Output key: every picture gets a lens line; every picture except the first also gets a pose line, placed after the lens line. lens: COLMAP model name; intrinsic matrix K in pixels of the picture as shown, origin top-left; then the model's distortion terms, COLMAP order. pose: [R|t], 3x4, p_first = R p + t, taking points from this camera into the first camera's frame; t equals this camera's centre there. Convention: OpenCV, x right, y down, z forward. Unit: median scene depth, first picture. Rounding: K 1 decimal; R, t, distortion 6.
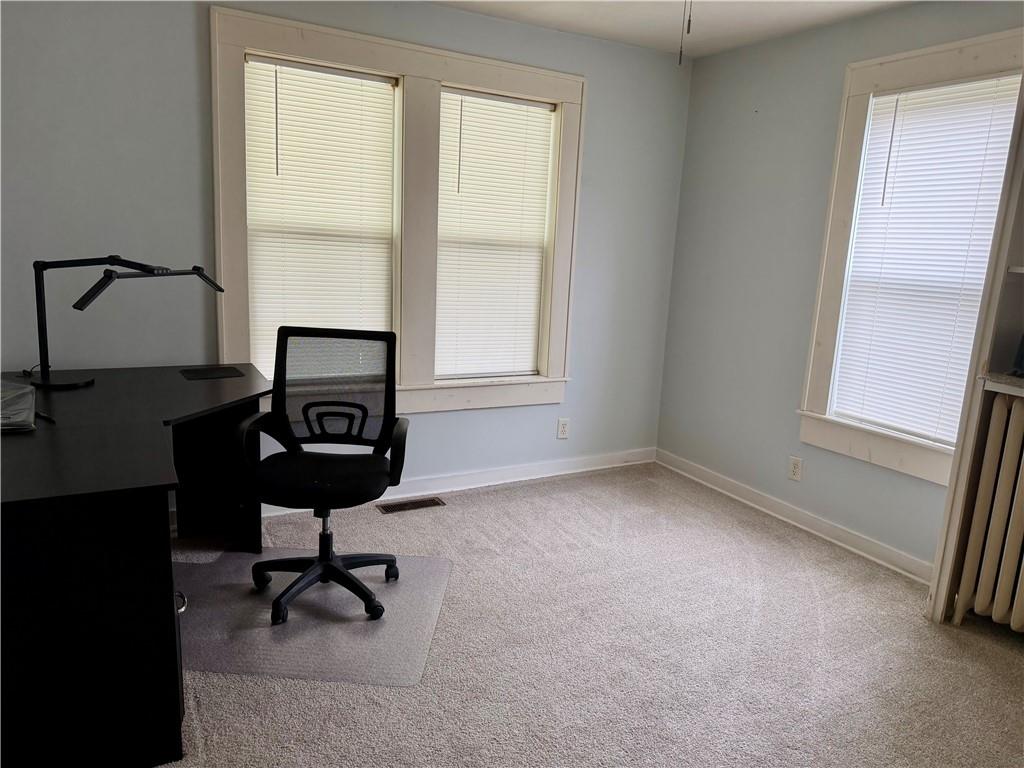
lens RADIAL K [[714.4, 0, 515.2], [0, 714.4, 387.4], [0, 0, 1]] dist [-0.004216, -0.007323]
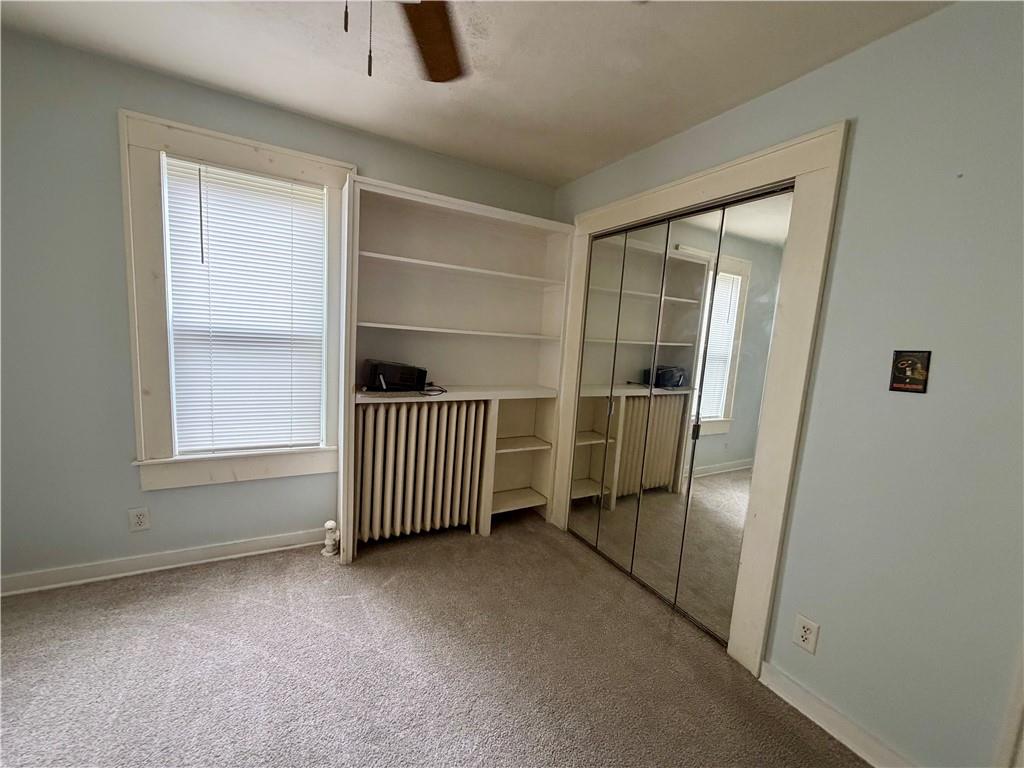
lens RADIAL K [[405.7, 0, 507.0], [0, 405.7, 385.5], [0, 0, 1]] dist [0.000340, -0.000037]
pose [[0.013384, -0.173747, 0.984699, -0.136851], [0.135067, 0.976076, 0.170390, -0.105008], [-0.990746, 0.130720, 0.036531, 0.496709]]
